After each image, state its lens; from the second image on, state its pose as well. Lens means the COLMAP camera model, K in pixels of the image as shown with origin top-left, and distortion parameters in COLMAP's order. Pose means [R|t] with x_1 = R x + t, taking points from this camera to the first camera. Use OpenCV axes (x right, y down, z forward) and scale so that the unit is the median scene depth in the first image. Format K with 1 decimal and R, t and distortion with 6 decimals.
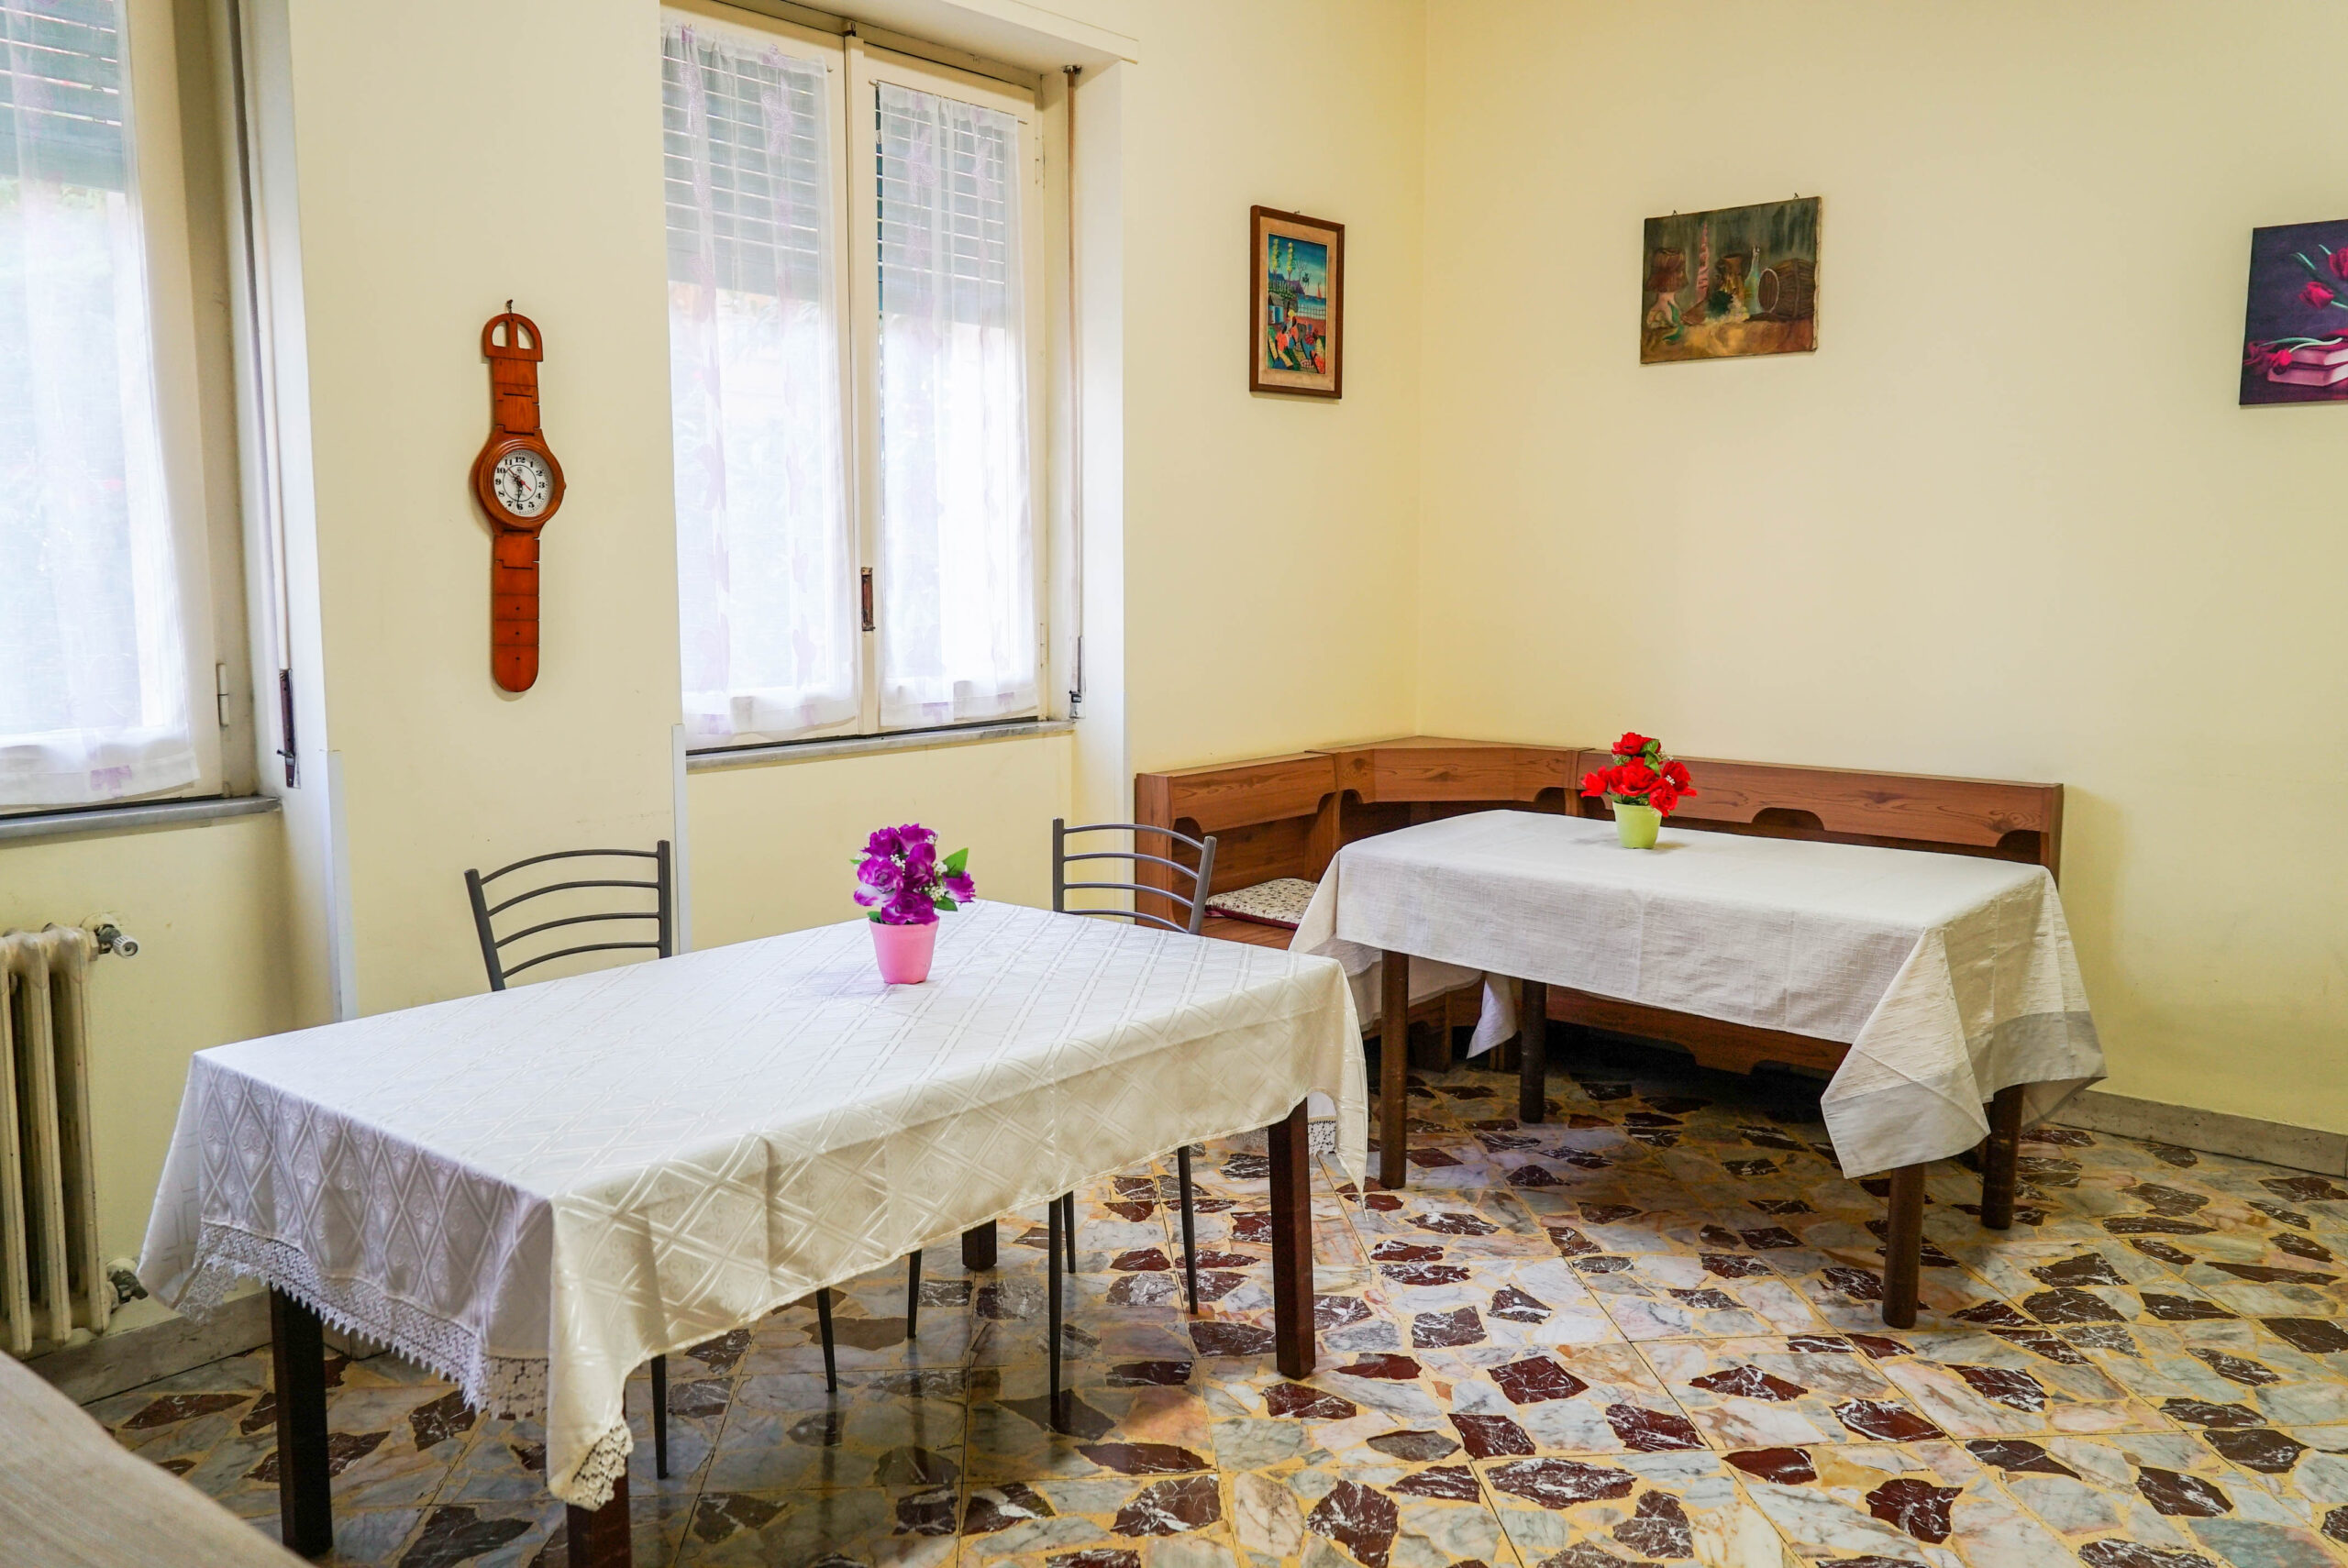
lens RADIAL K [[1788.8, 0, 1174.7], [0, 1788.8, 777.0], [0, 0, 1]] dist [-0.007666, 0.007278]
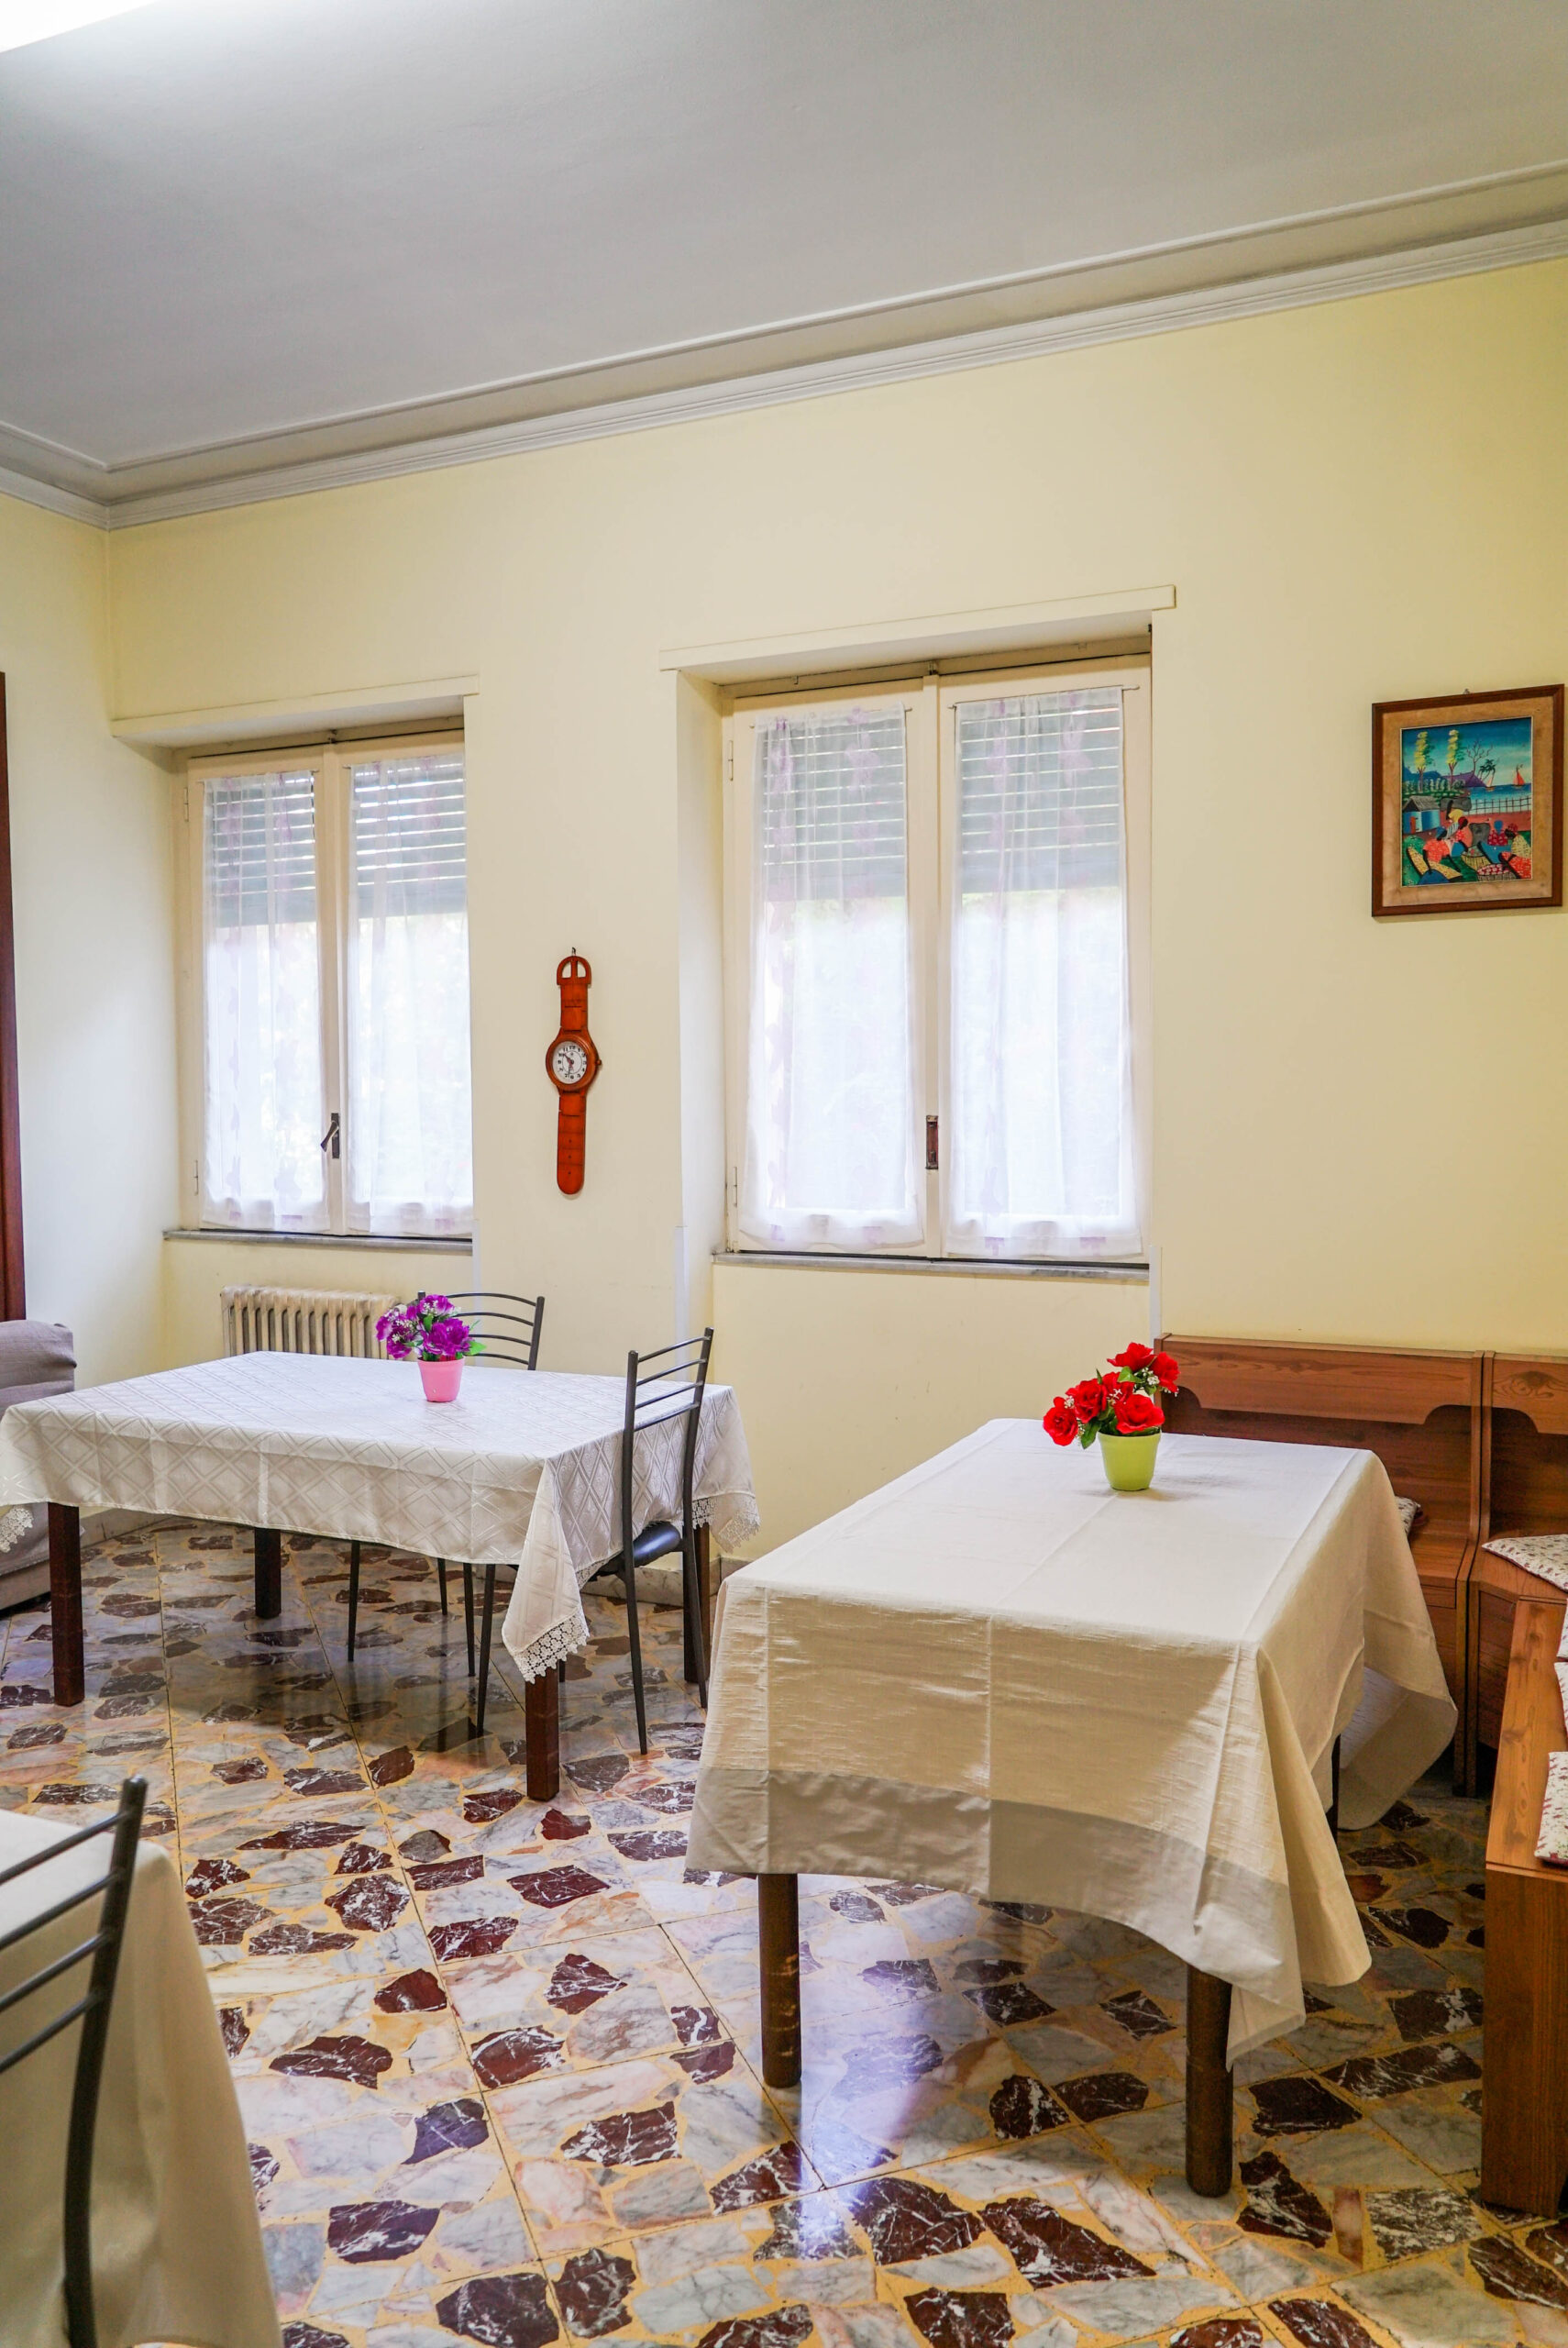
lens RADIAL K [[1788.8, 0, 781.8], [0, 1788.8, 1177.6], [0, 0, 1]] dist [-0.007666, 0.007278]
pose [[0.255818, 0.055967, -0.965104, 1.223242], [-0.108099, 0.993718, 0.028972, -0.130491], [0.960662, 0.096915, 0.260261, 0.786376]]
